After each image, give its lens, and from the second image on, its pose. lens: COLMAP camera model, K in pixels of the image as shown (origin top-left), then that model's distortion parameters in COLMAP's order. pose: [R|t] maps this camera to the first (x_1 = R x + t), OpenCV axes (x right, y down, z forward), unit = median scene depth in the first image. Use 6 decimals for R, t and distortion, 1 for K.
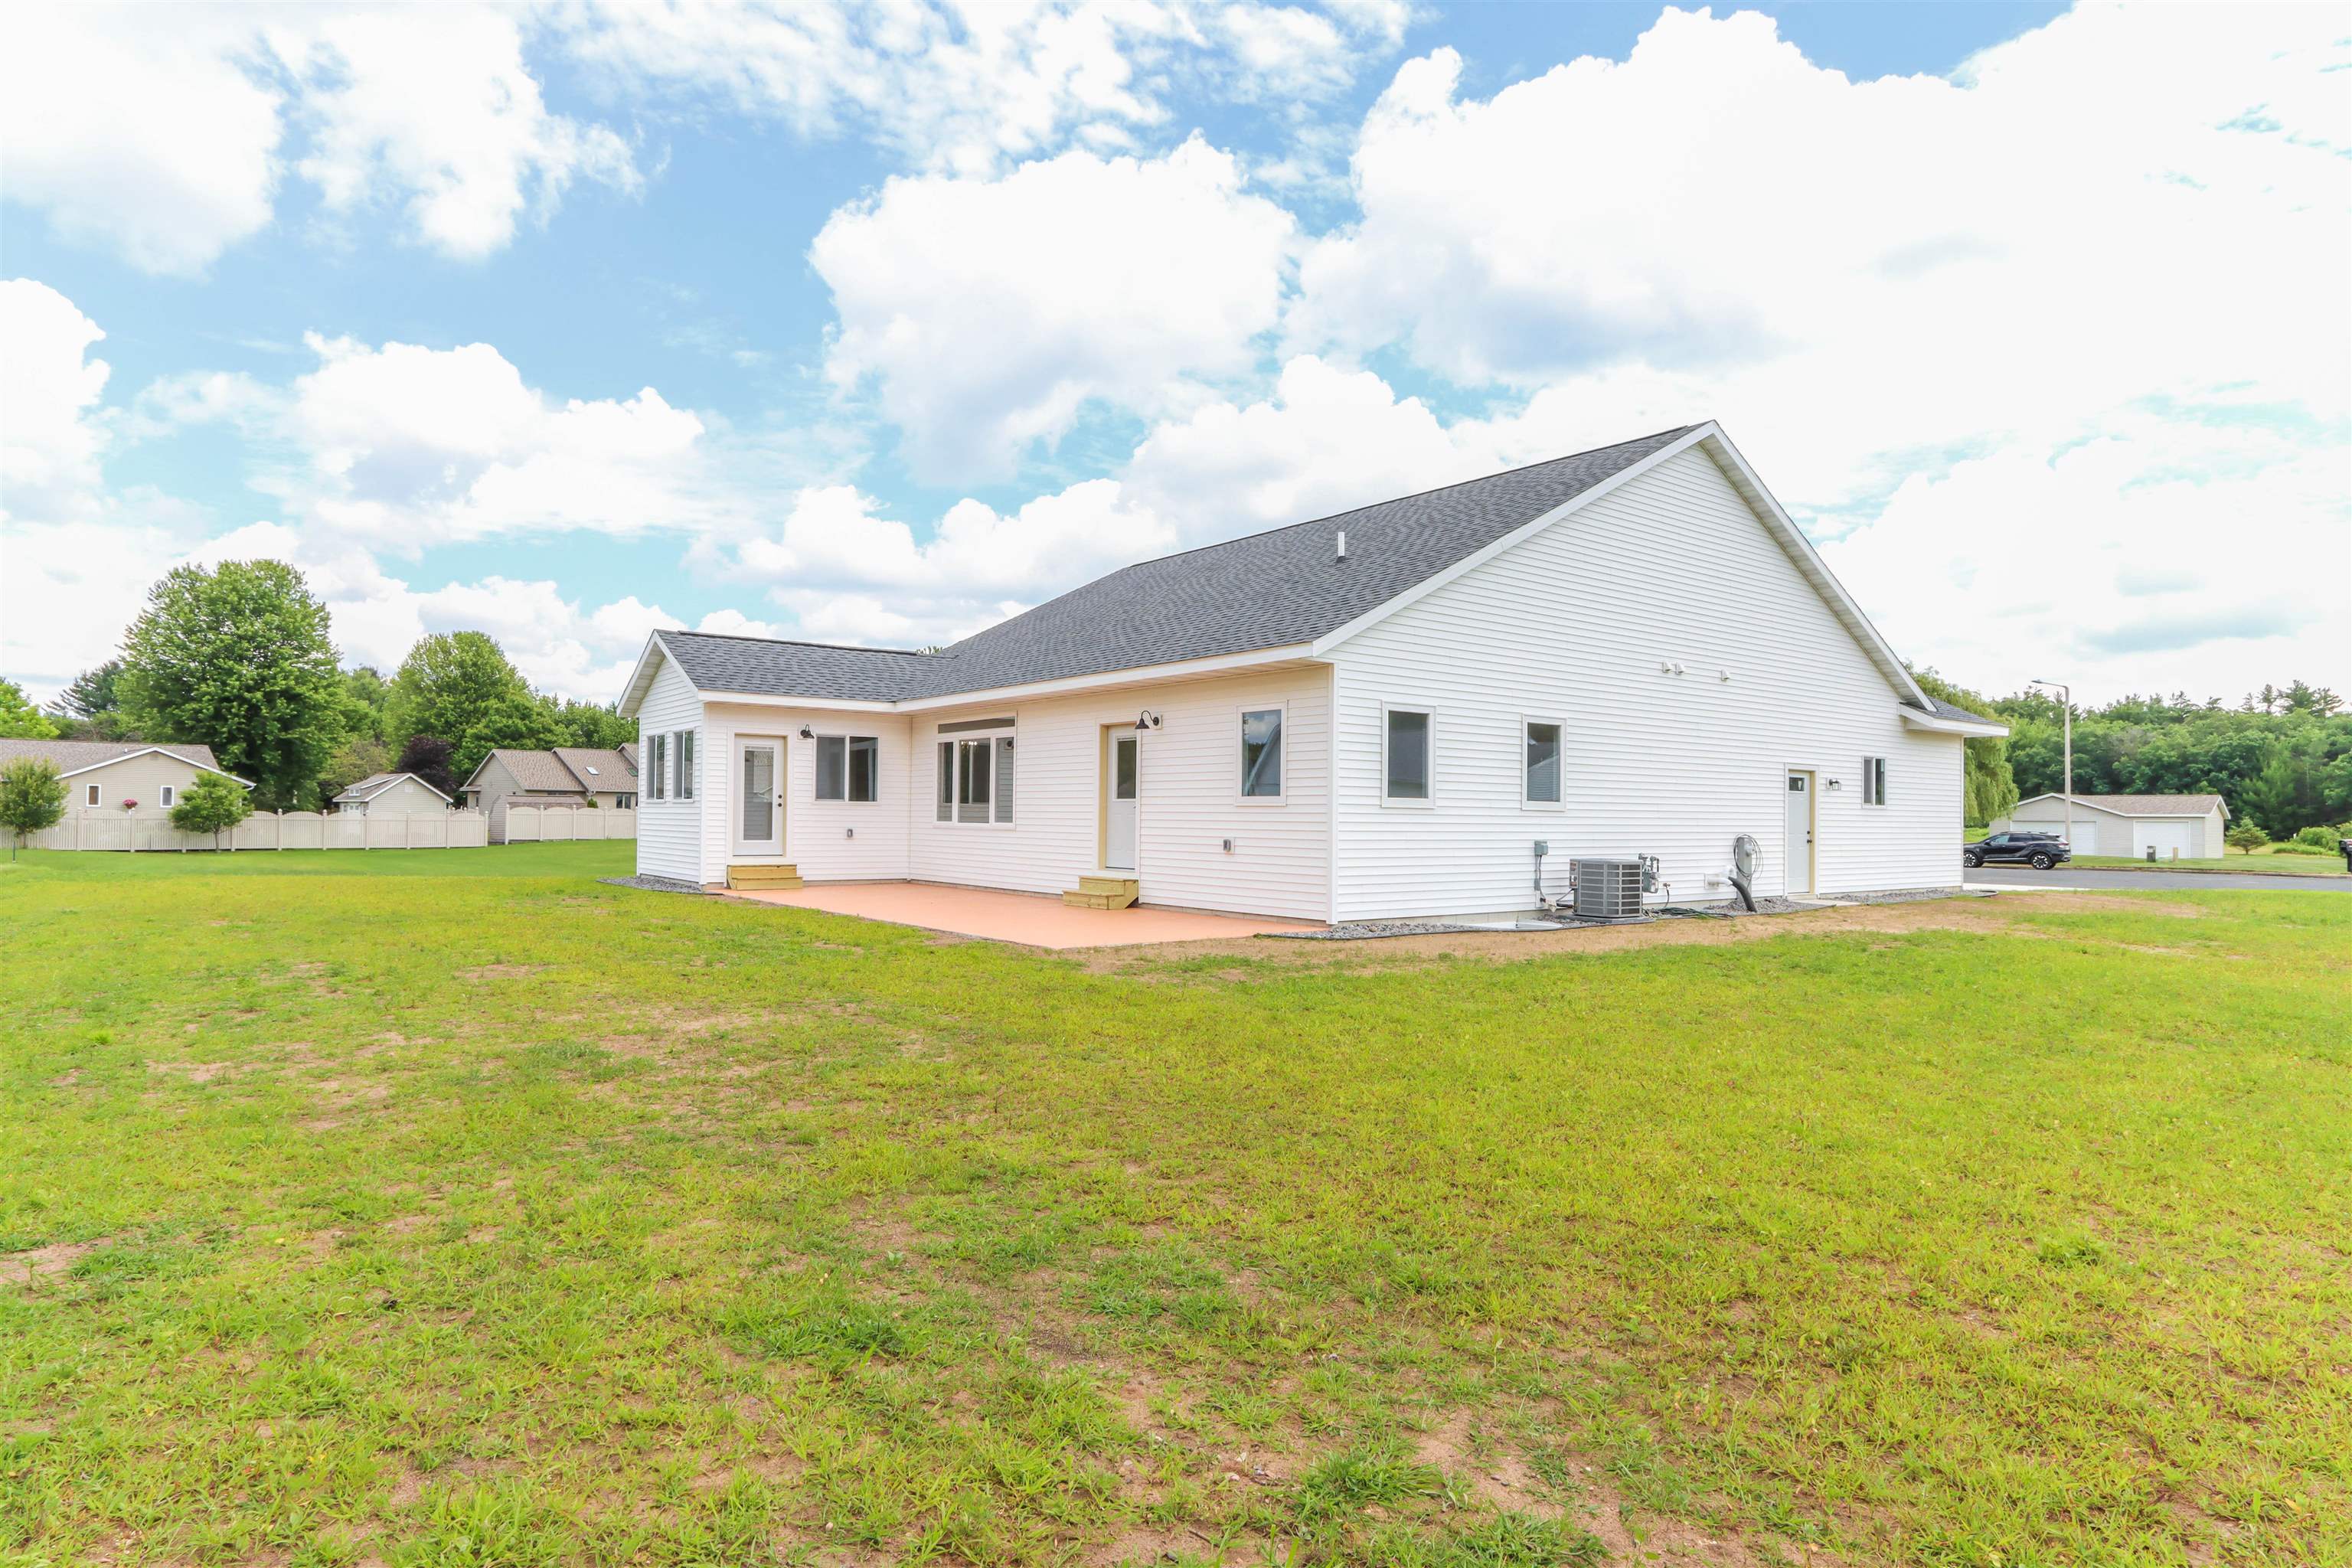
lens RADIAL K [[1269.8, 0, 1176.2], [0, 1269.8, 791.4], [0, 0, 1]] dist [-0.000862, 0.000823]
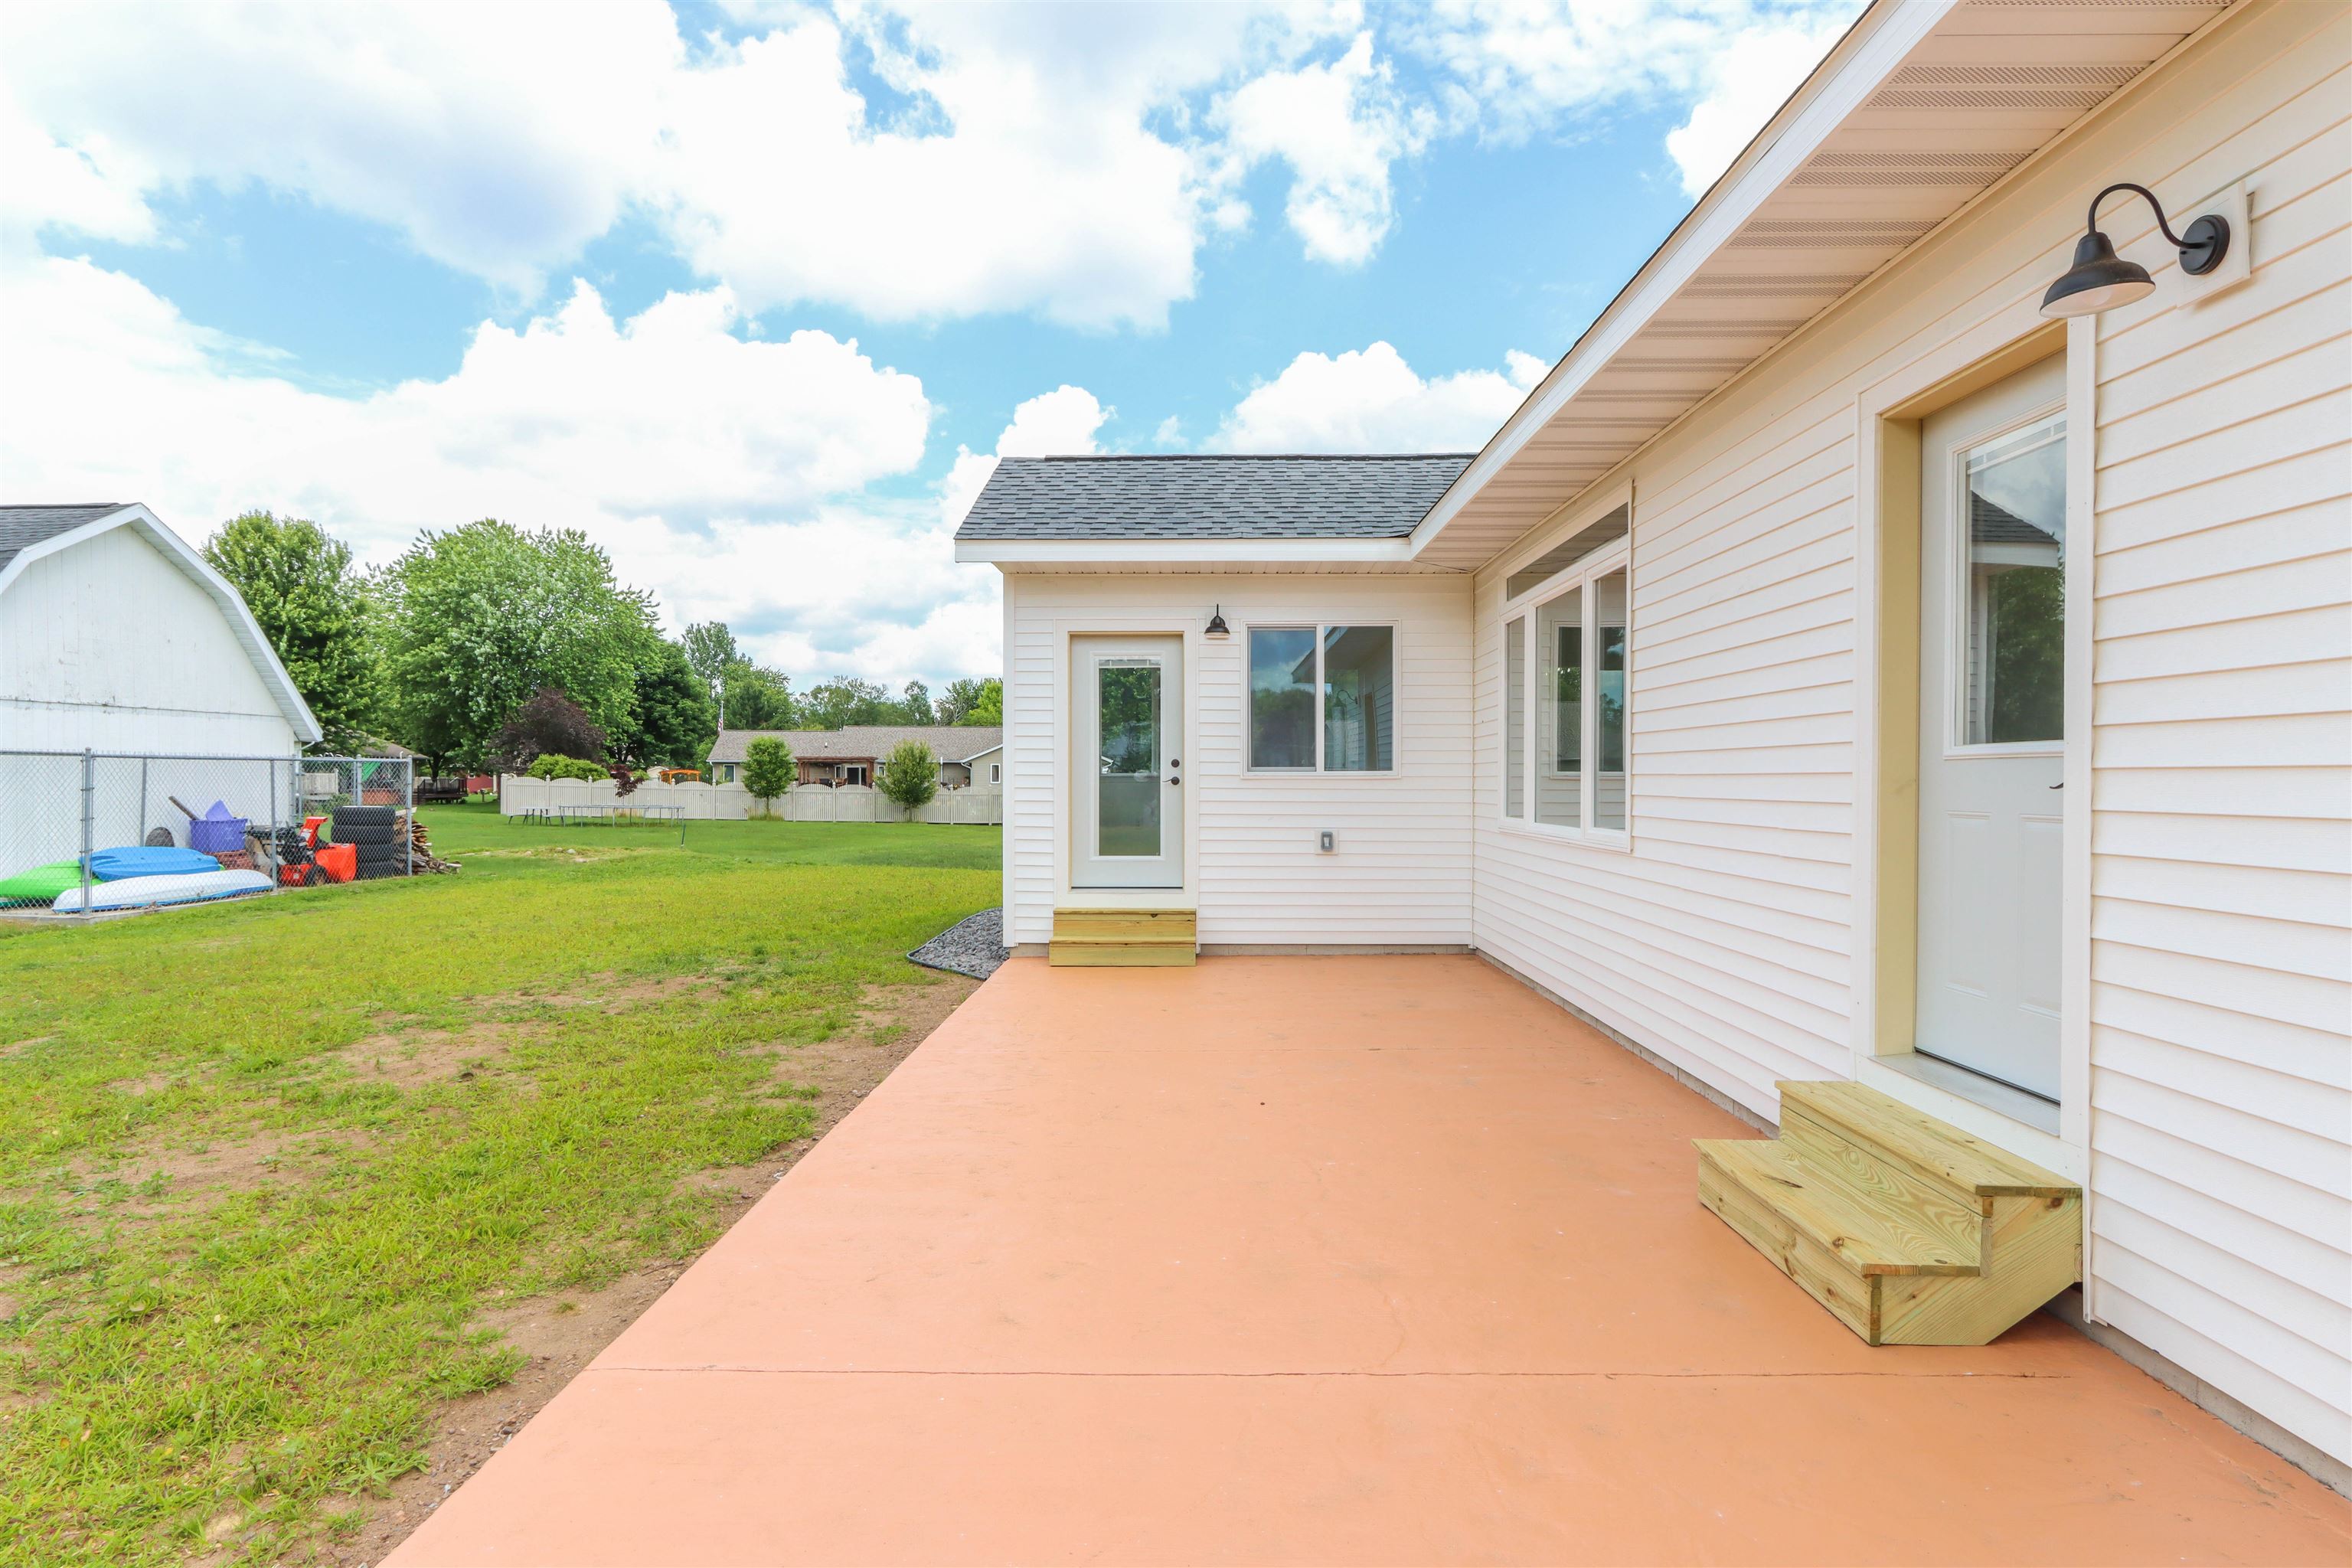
lens RADIAL K [[1269.8, 0, 1187.9], [0, 1269.8, 786.7], [0, 0, 1]] dist [-0.000862, 0.000823]
pose [[0.775975, -0.007965, -0.630713, -0.011188], [0.022654, 0.999627, 0.015248, 0.005439], [0.630357, -0.026120, 0.775866, 0.628018]]
